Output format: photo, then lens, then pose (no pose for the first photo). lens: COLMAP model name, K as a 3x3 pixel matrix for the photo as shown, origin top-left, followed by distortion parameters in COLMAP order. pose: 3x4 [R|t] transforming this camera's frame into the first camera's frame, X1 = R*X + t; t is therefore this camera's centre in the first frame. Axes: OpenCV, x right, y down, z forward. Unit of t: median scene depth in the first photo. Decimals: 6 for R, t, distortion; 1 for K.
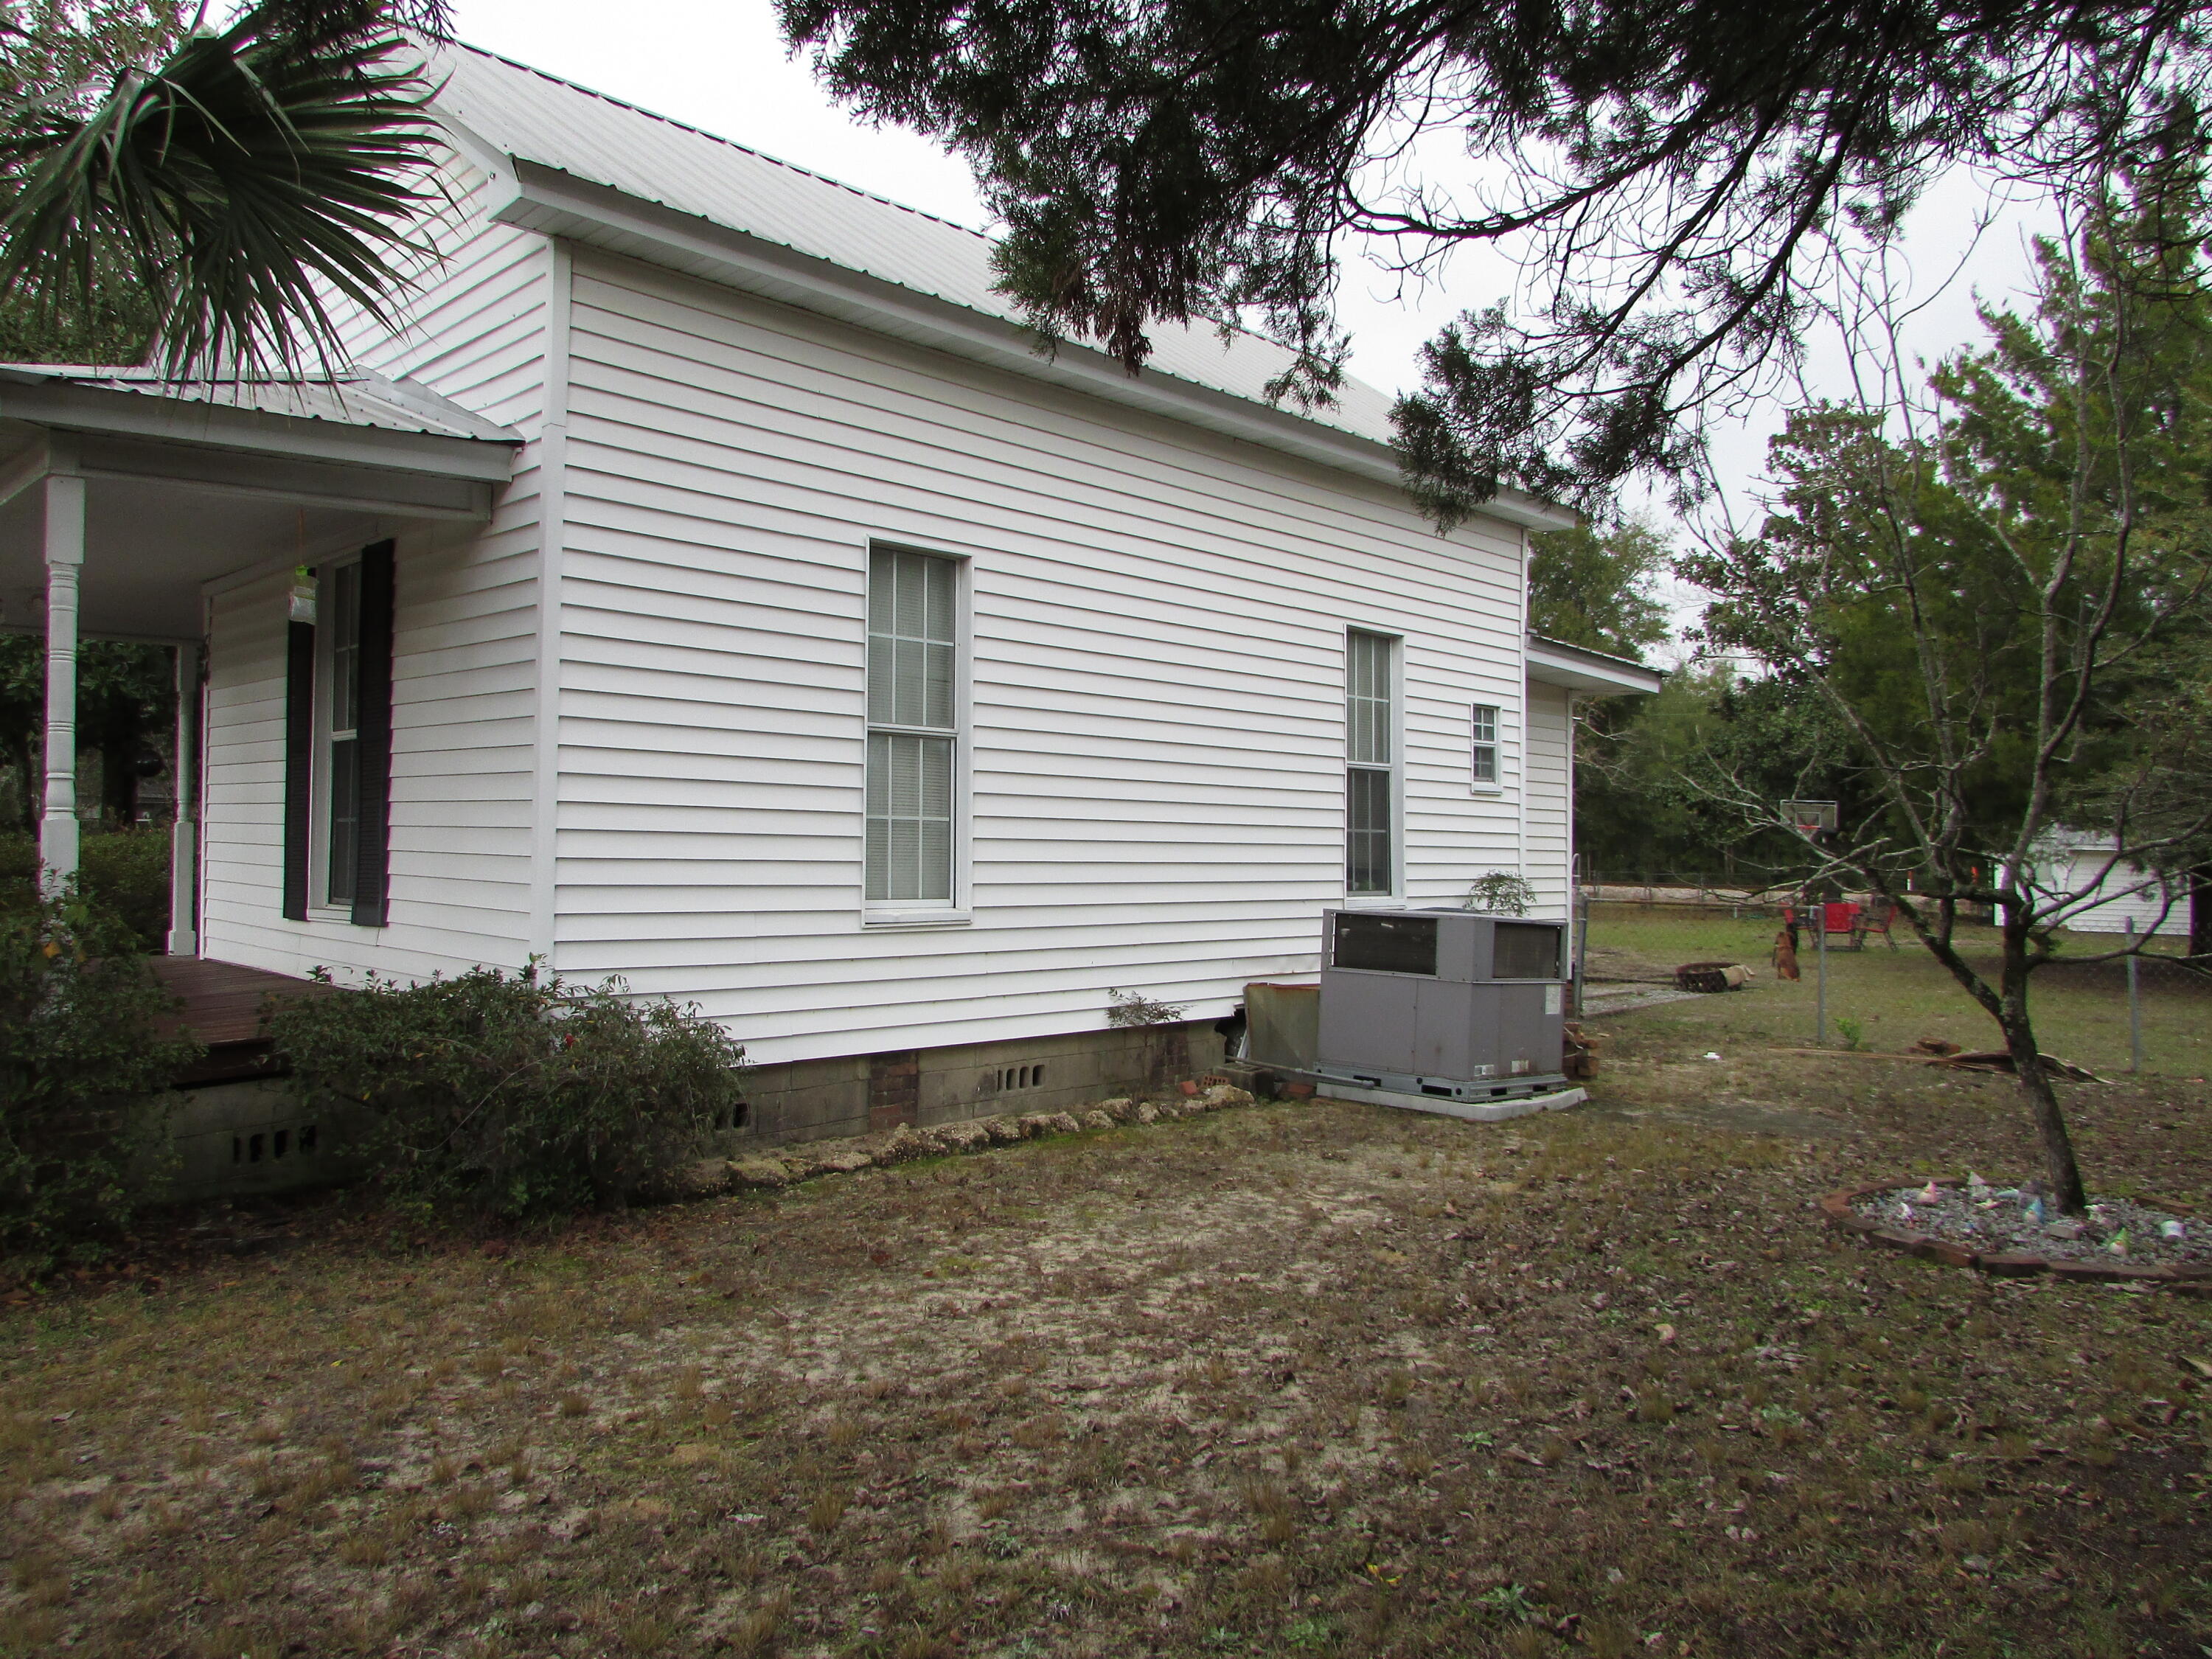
lens RADIAL K [[1589.7, 0, 1106.0], [0, 1589.7, 829.5], [0, 0, 1]] dist [-0.000539, 0.001040]
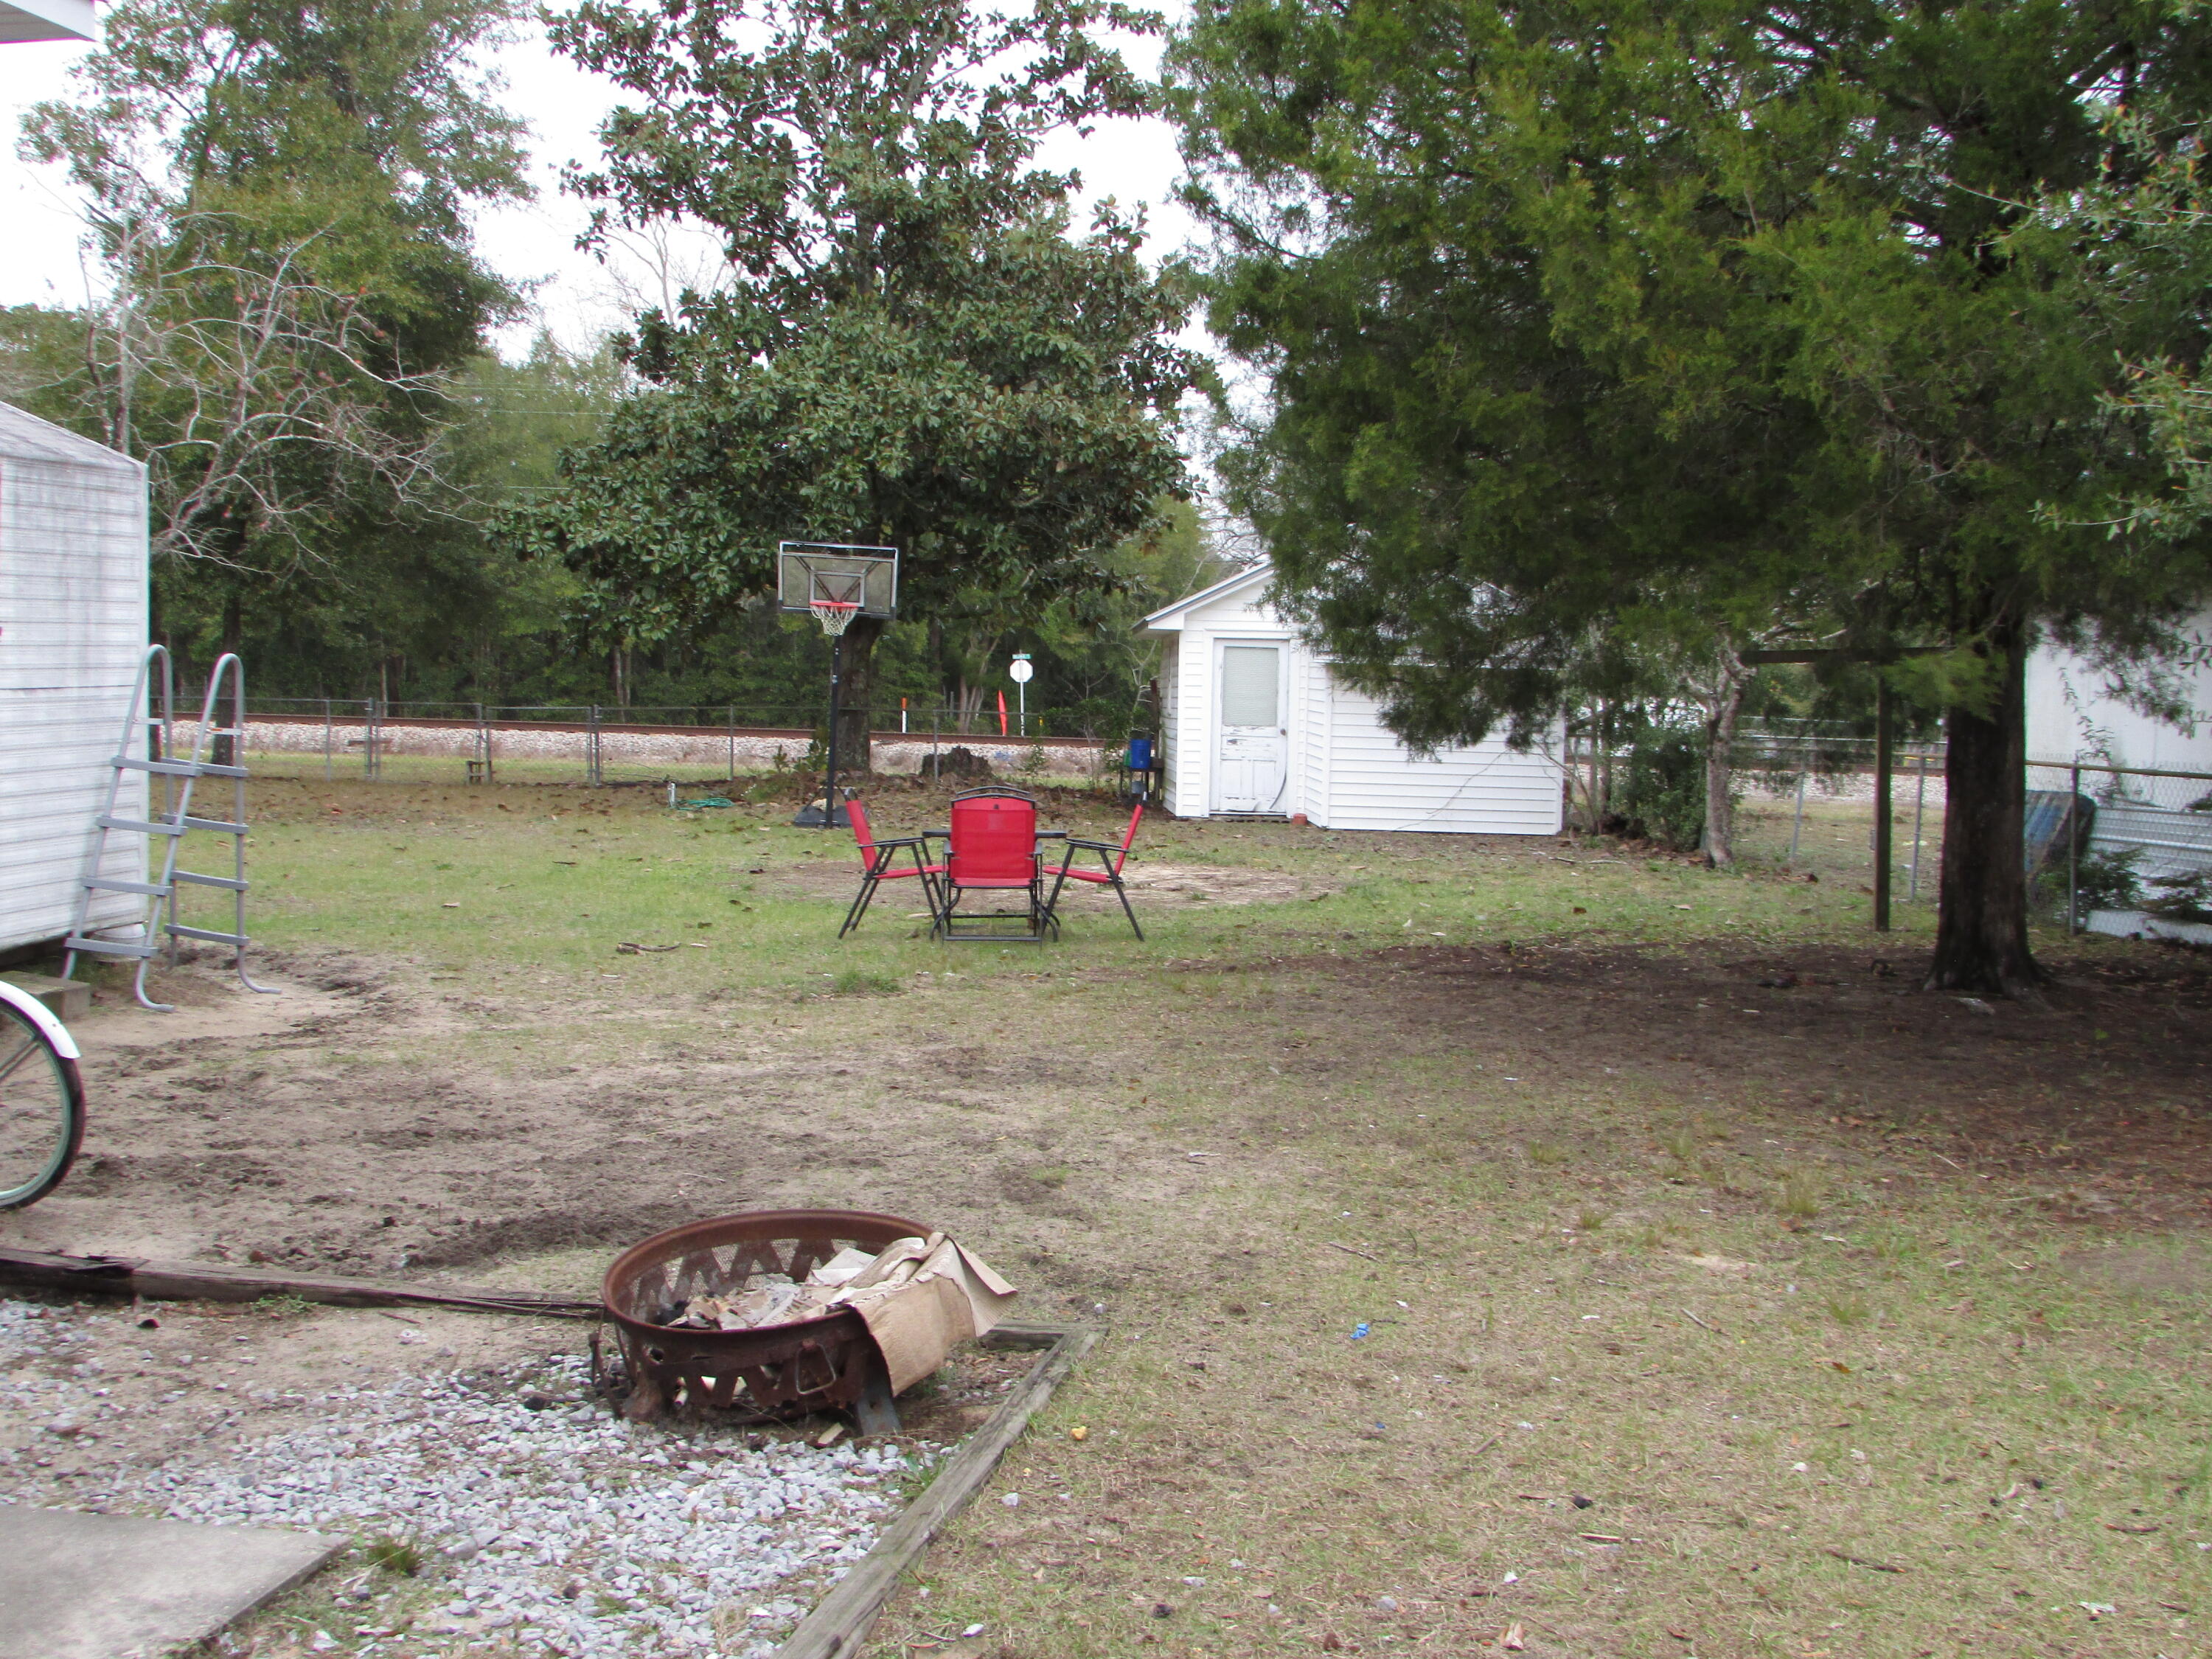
lens RADIAL K [[2509.8, 0, 1106.0], [0, 2509.8, 829.5], [0, 0, 1]] dist [0.028729, -0.224306]
pose [[0.841440, -0.014881, 0.540145, 0.103251], [-0.026853, 0.997234, 0.069306, 0.008851], [-0.539682, -0.072822, 0.838713, 0.301334]]
